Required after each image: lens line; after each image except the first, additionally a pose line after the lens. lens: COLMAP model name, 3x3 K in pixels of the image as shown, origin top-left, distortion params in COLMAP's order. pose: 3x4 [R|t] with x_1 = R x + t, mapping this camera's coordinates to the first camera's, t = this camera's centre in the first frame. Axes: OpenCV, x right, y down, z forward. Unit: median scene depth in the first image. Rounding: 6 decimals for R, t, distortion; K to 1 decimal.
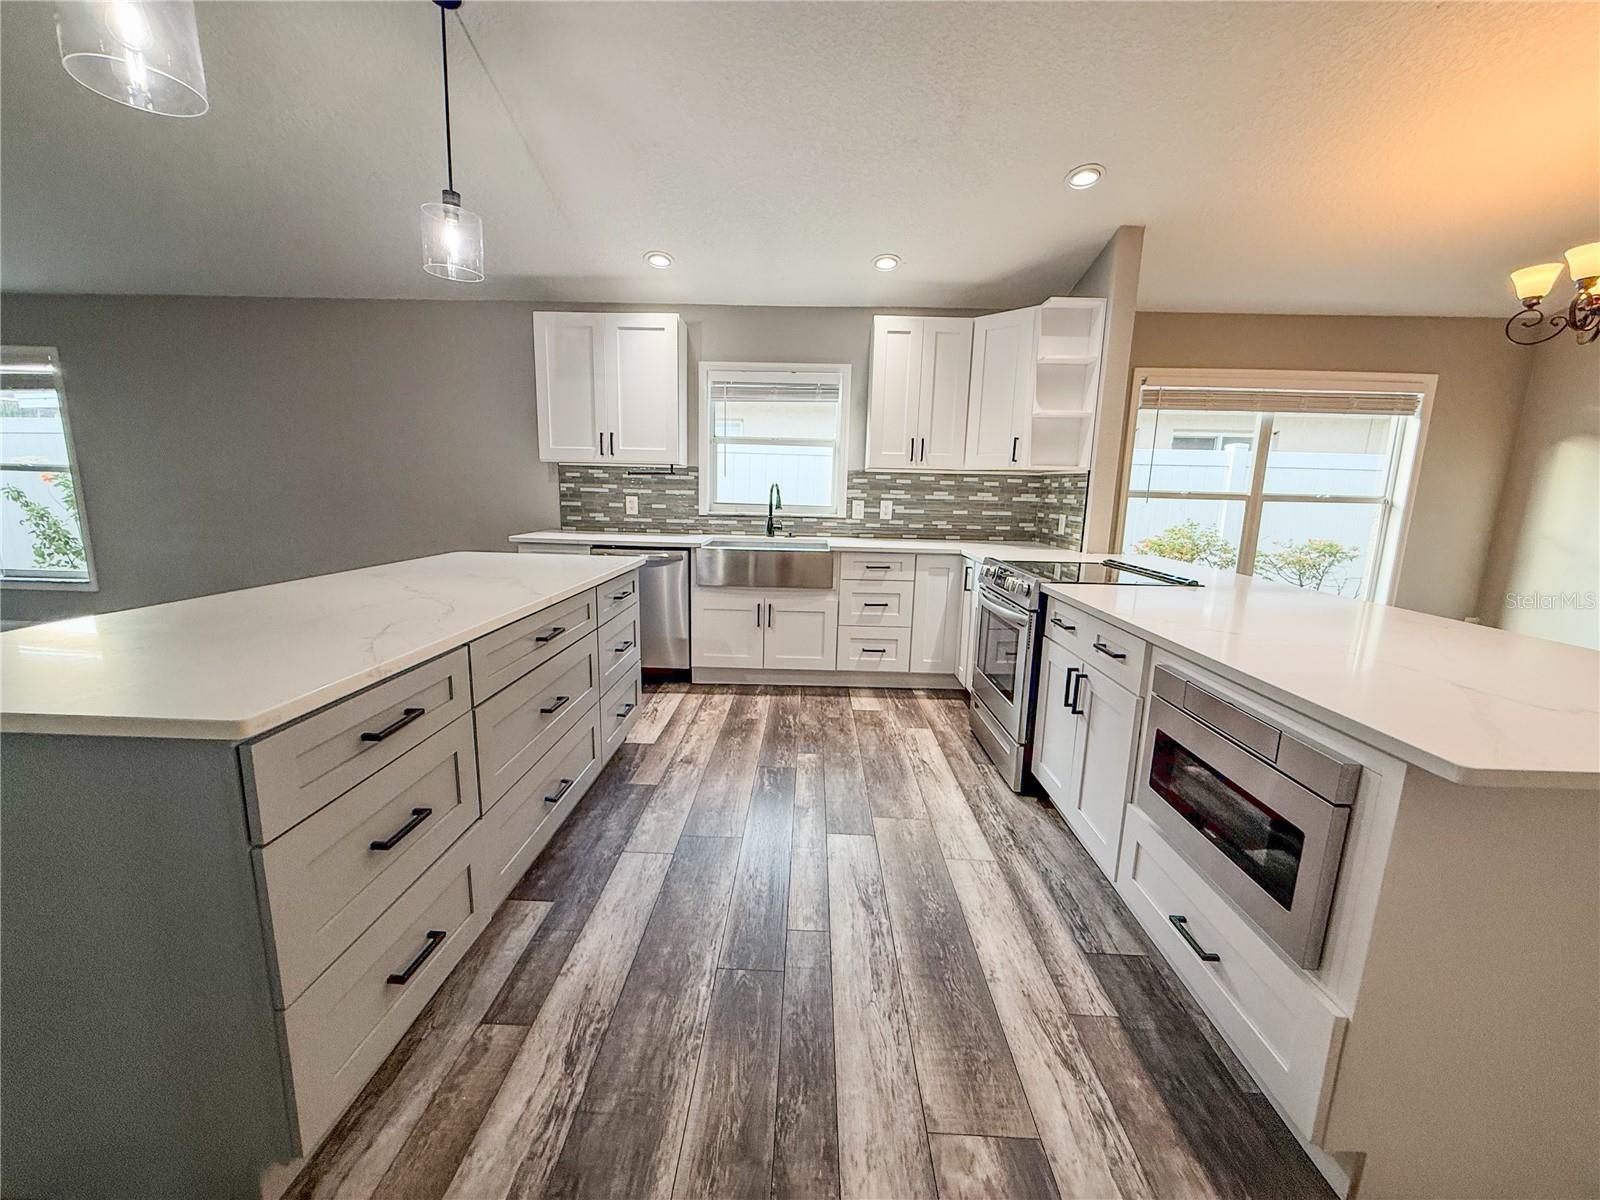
lens RADIAL K [[637.4, 0, 795.0], [0, 637.4, 601.3], [0, 0, 1]] dist [-0.000170, 0.000310]
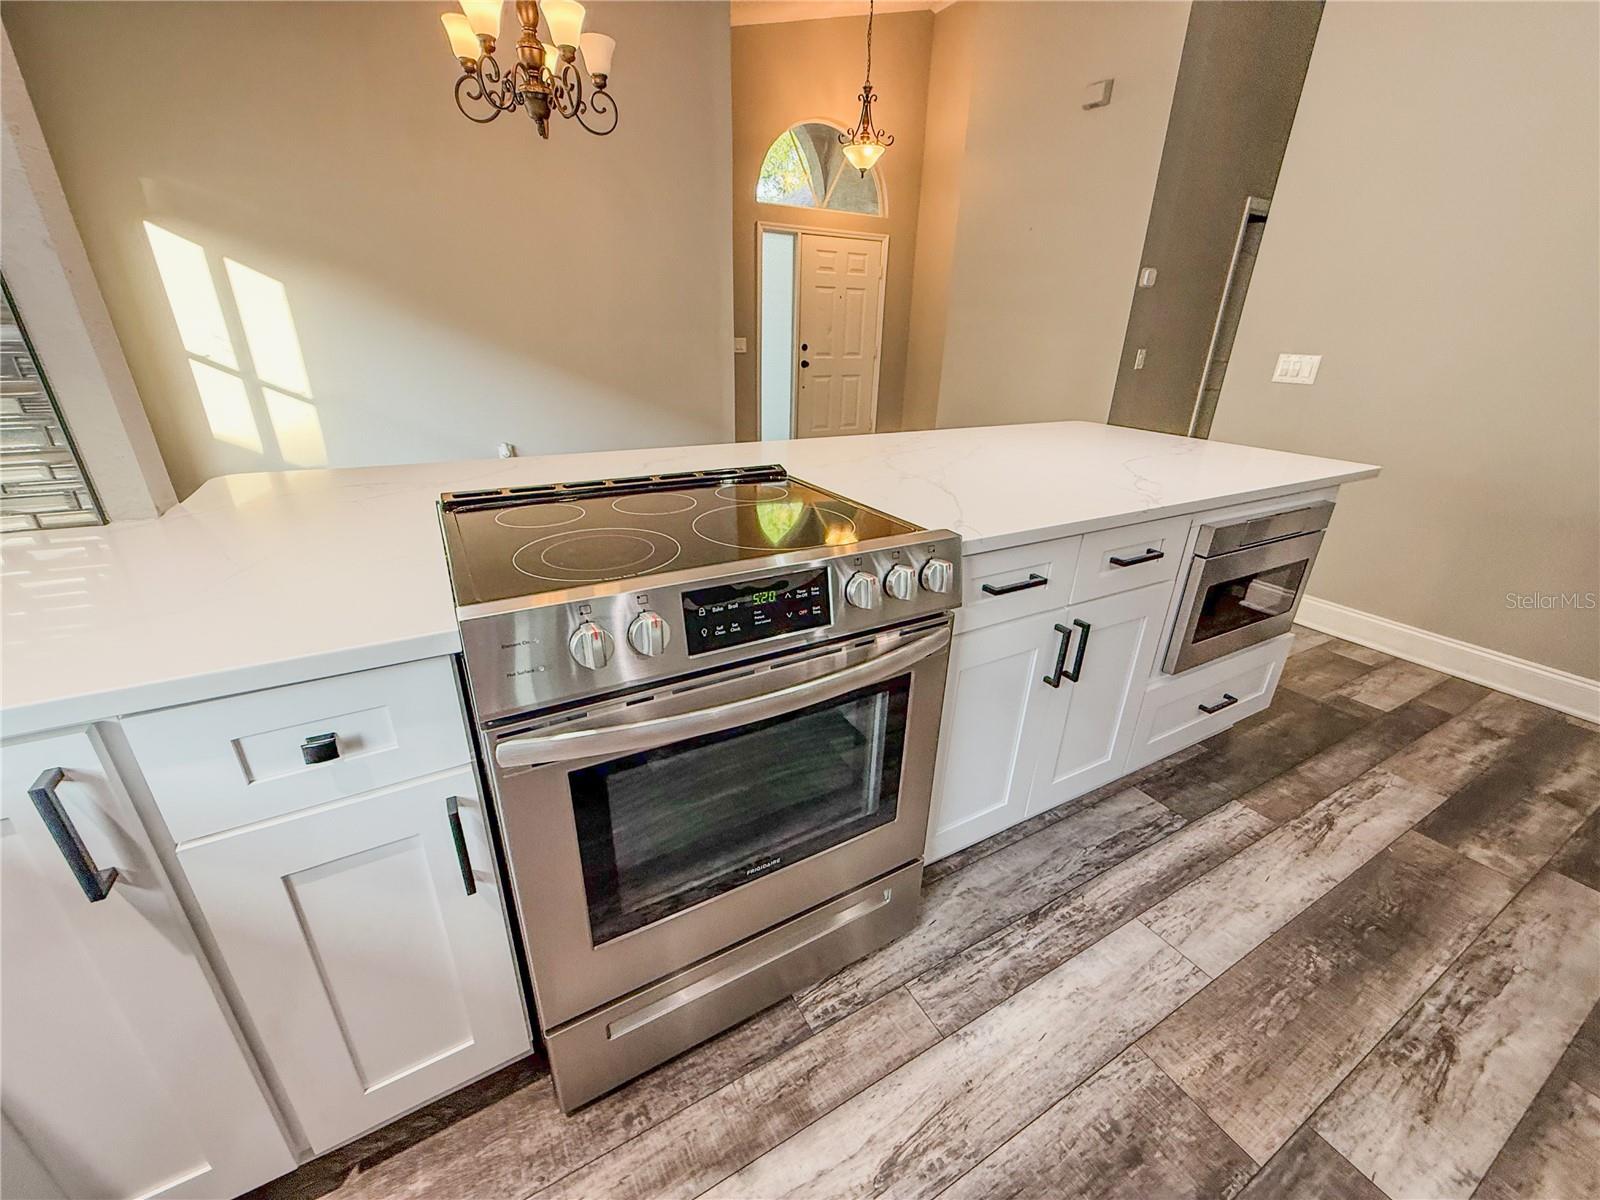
lens RADIAL K [[637.4, 0, 795.0], [0, 637.4, 601.3], [0, 0, 1]] dist [-0.000170, 0.000310]
pose [[-0.511701, -0.367659, 0.776523, 0.055126], [0.122307, 0.863437, 0.489406, -0.136700], [-0.850413, 0.345404, -0.396854, 0.795464]]
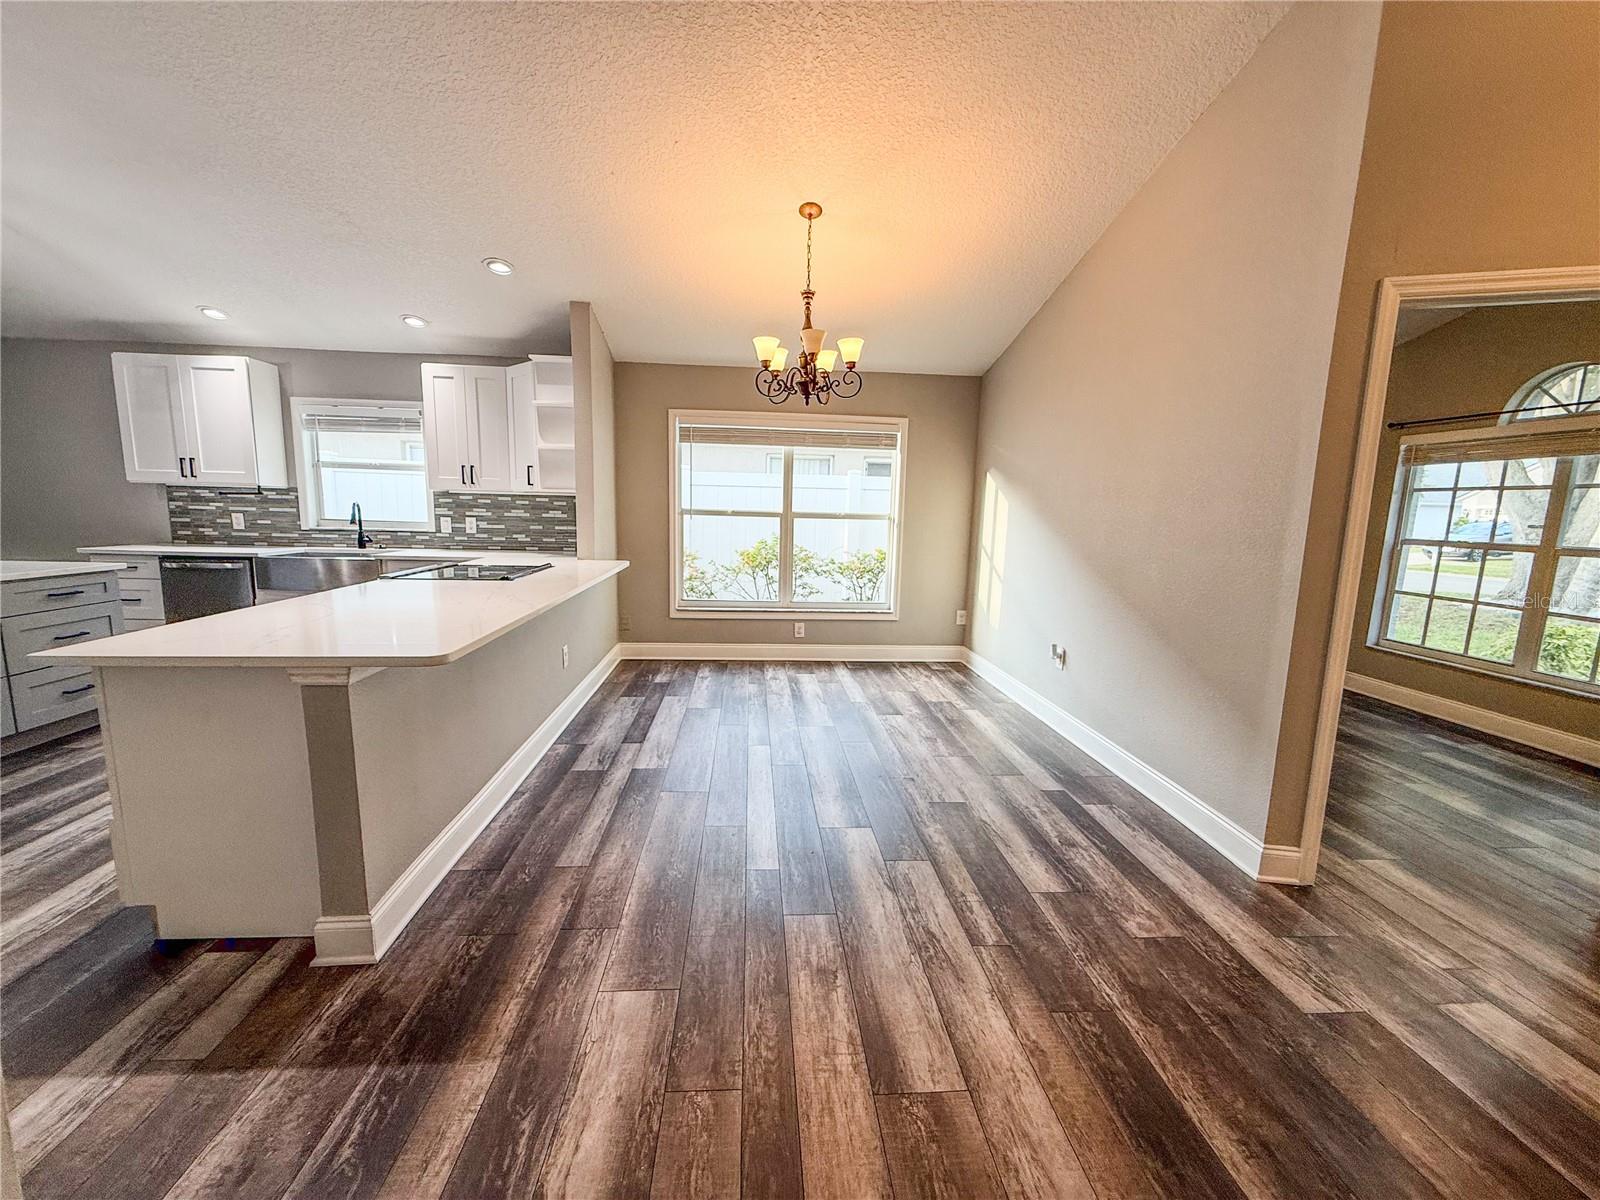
lens RADIAL K [[637.4, 0, 795.0], [0, 637.4, 601.3], [0, 0, 1]] dist [-0.000170, 0.000310]
pose [[0.995249, -0.012218, 0.096589, 0.683419], [0.014930, 0.999513, -0.027400, 0.040848], [-0.096207, 0.028712, 0.994947, -0.238330]]
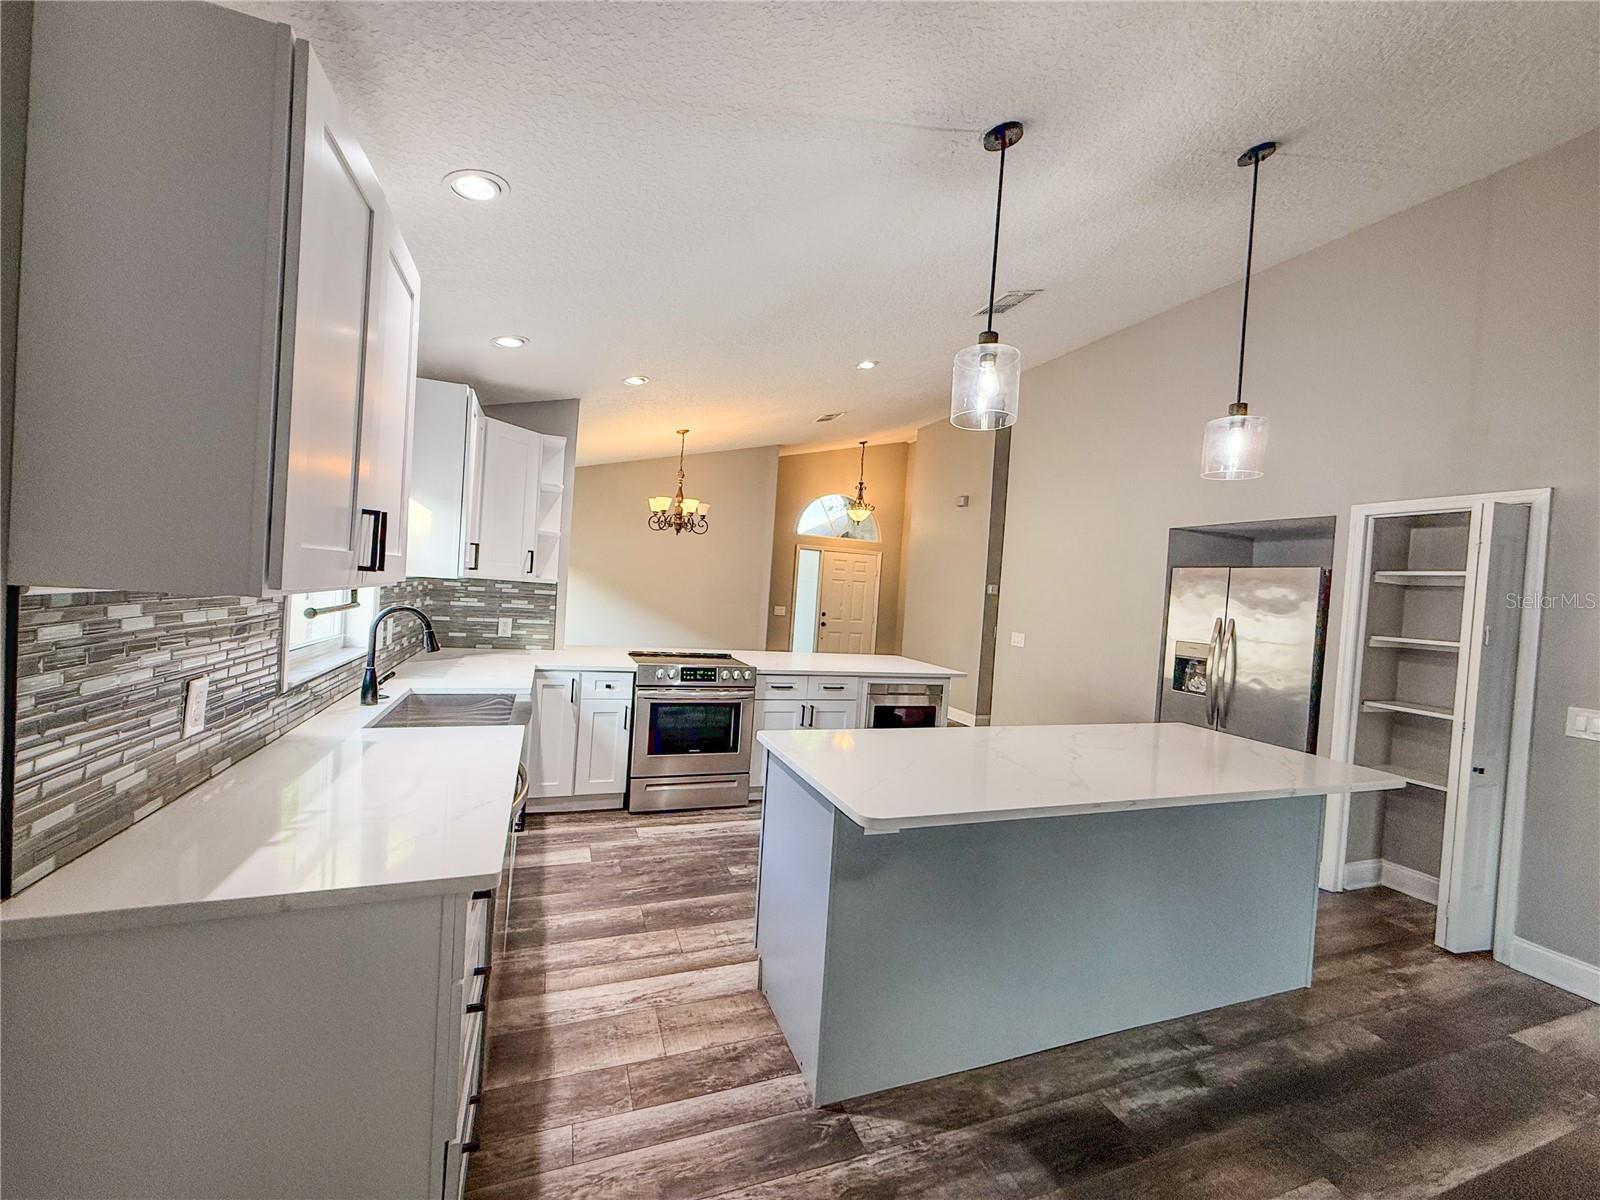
lens RADIAL K [[637.4, 0, 795.0], [0, 637.4, 601.3], [0, 0, 1]] dist [-0.000170, 0.000310]
pose [[-0.374168, -0.068568, 0.924822, -0.729963], [0.089898, 0.989884, 0.109763, -0.233672], [-0.922993, 0.124210, -0.364219, 0.926236]]
